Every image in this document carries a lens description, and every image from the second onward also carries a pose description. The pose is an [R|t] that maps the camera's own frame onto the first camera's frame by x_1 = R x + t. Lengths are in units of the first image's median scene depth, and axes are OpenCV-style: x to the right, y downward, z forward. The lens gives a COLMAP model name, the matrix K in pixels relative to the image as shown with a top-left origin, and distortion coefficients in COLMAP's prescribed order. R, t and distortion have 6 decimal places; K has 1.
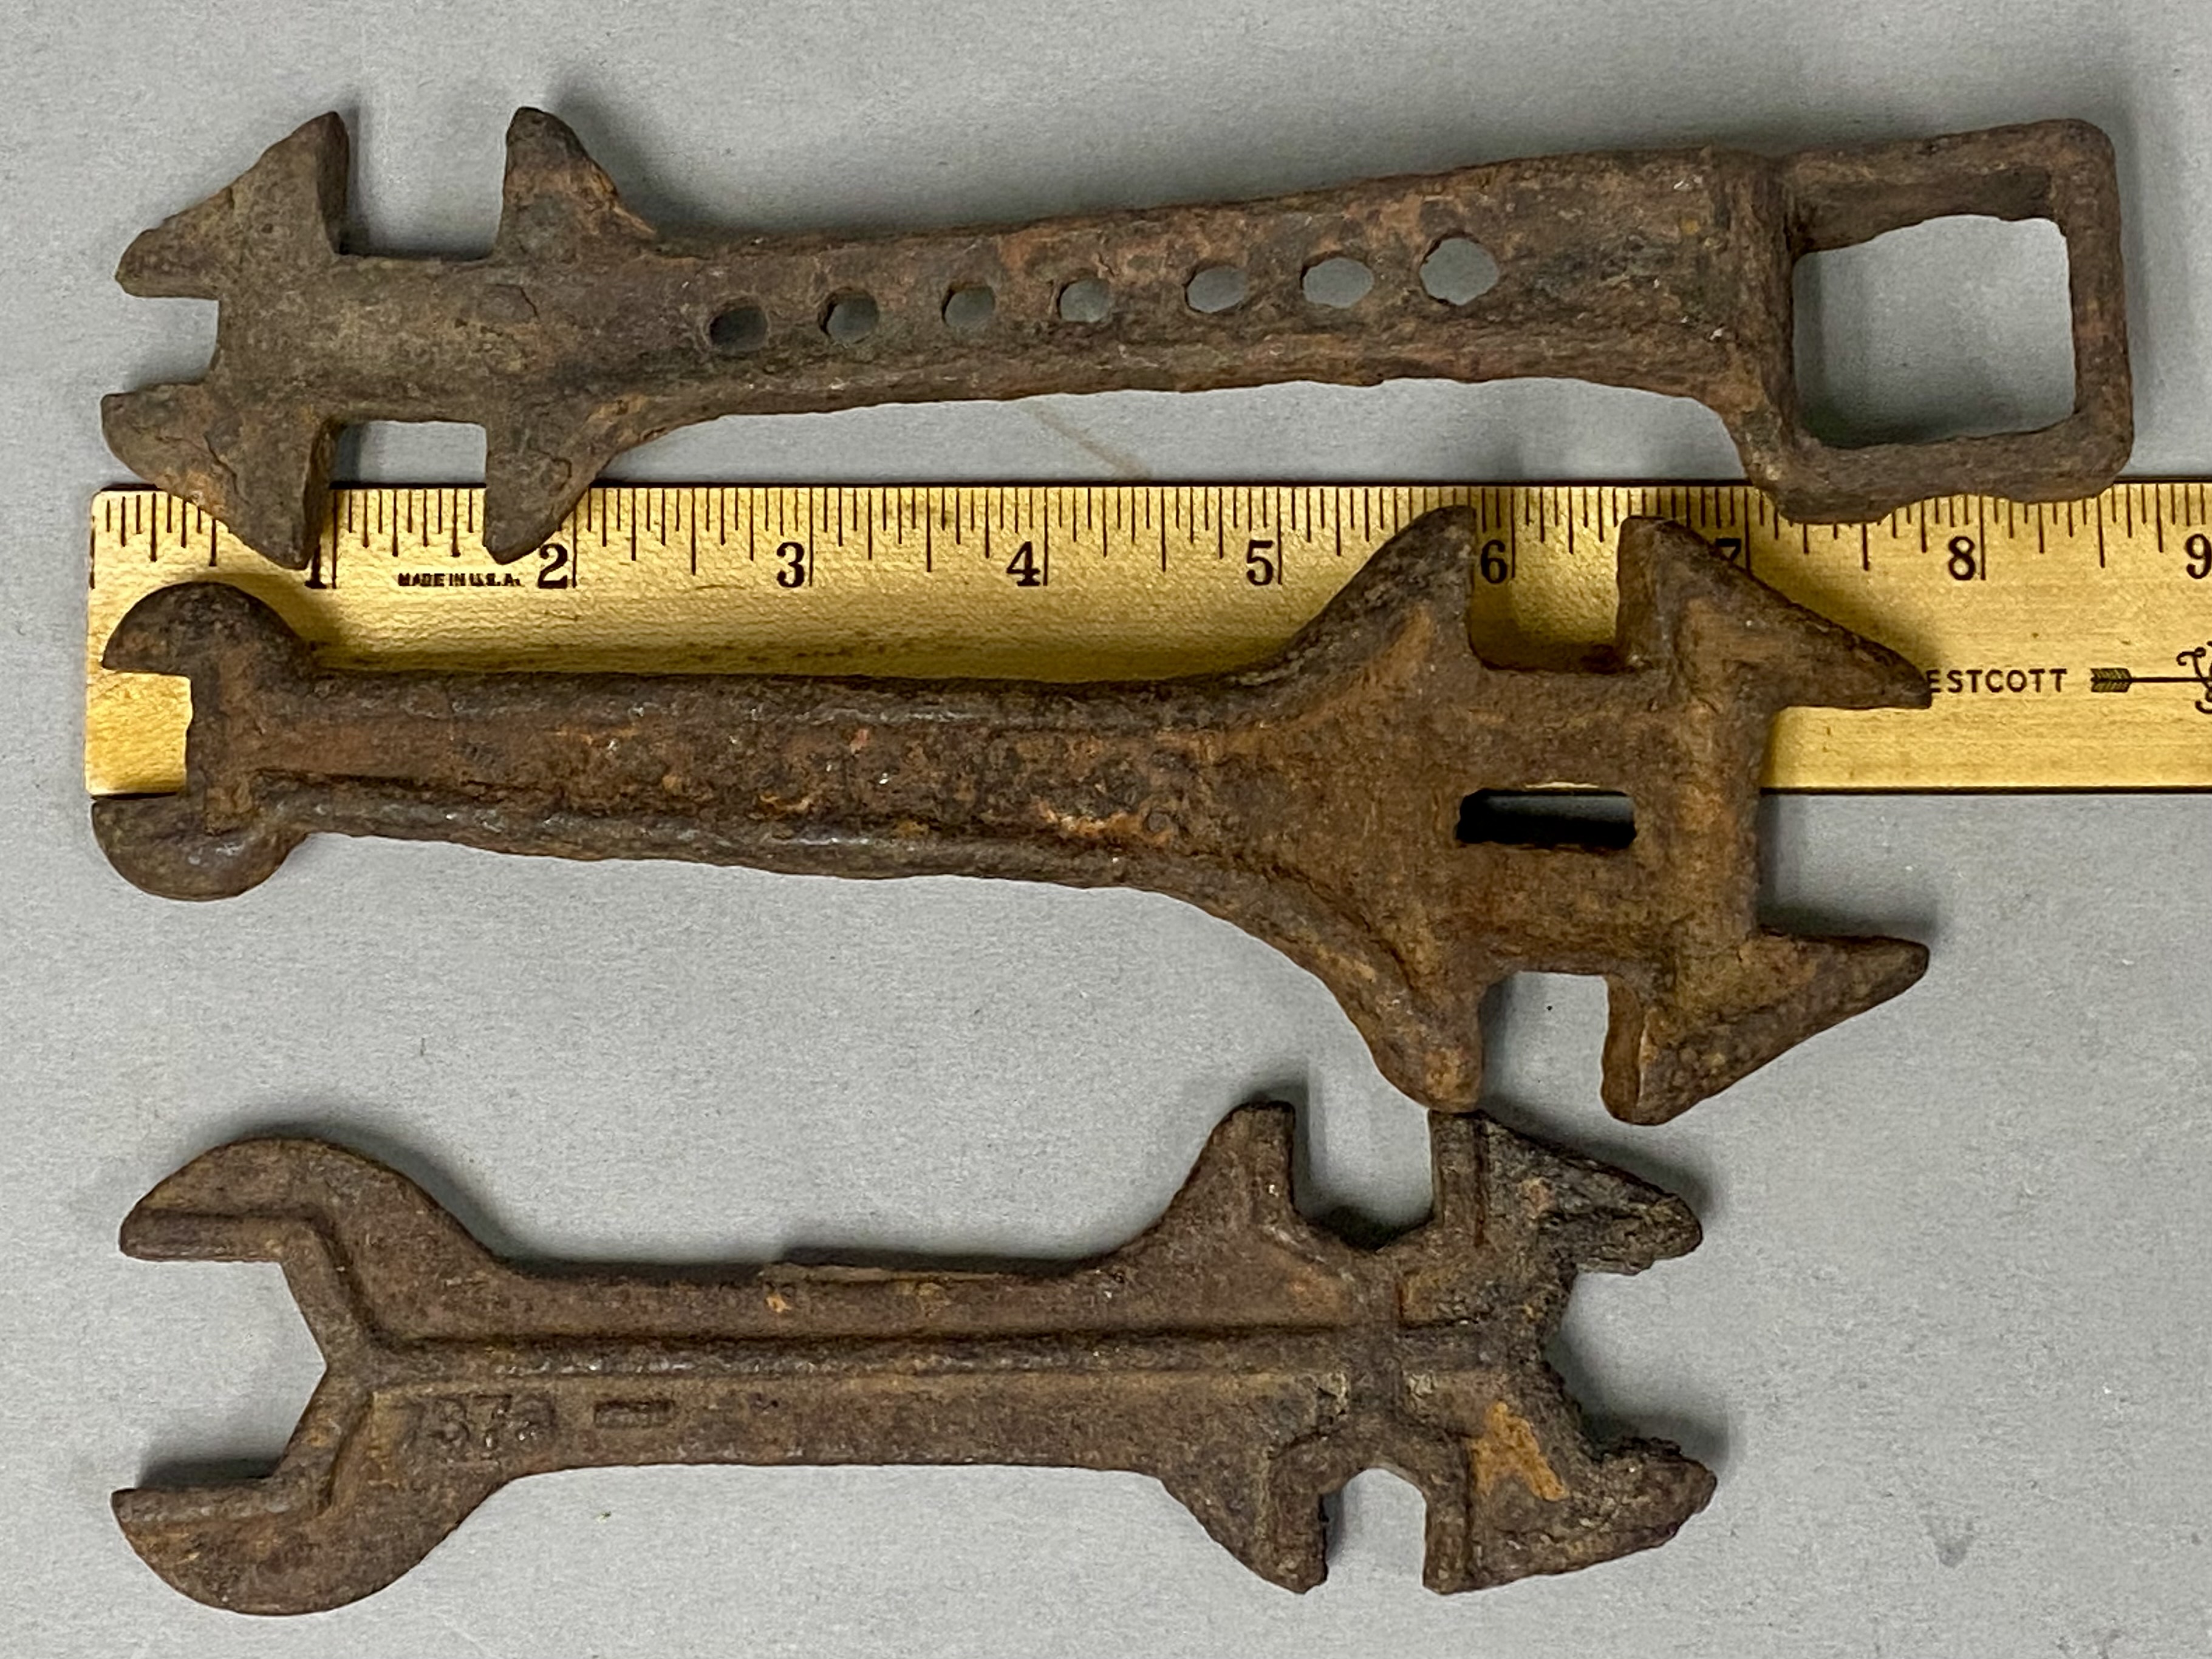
lens RADIAL K [[3830.7, 0, 1094.1], [0, 3830.7, 837.5], [0, 0, 1]] dist [0.013269, 0.000000]
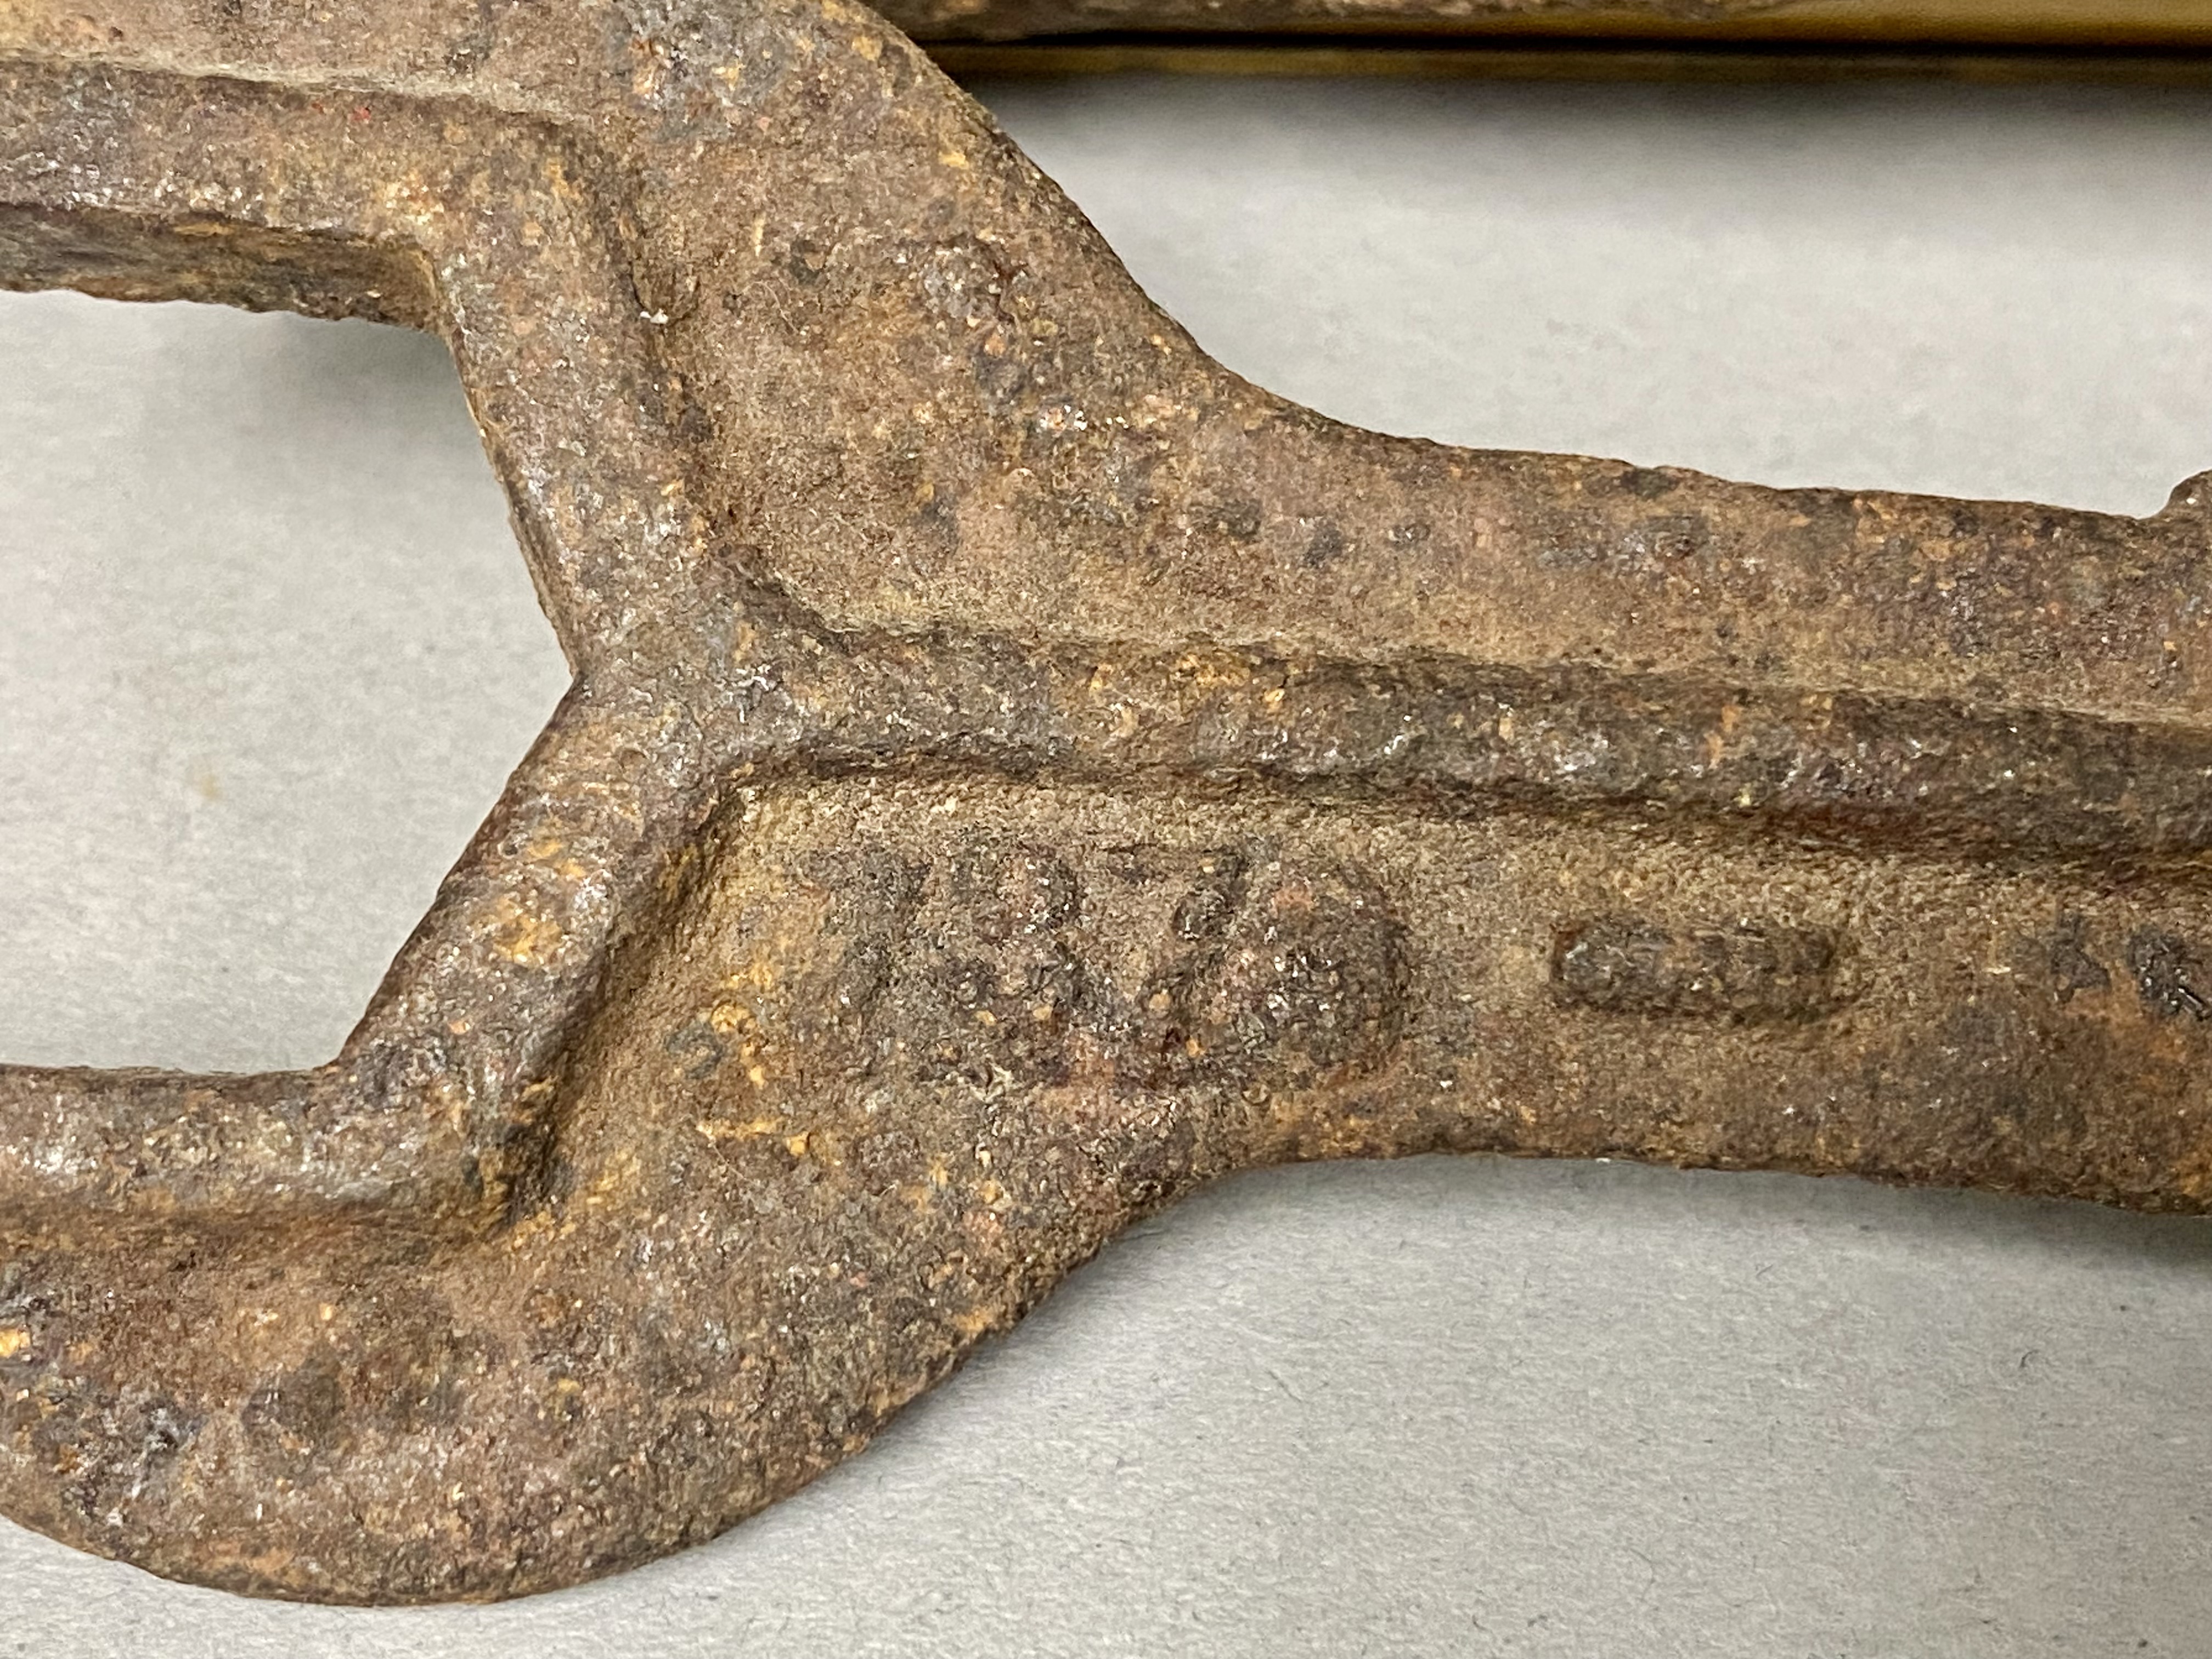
lens RADIAL K [[3782.4, 0, 1108.7], [0, 3782.4, 826.7], [0, 0, 1]] dist [0.031003, 0.000000]
pose [[0.993792, 0.100495, -0.047733, -0.150064], [-0.094930, 0.989691, 0.107235, 0.116733], [0.058018, -0.102038, 0.993087, 0.742516]]
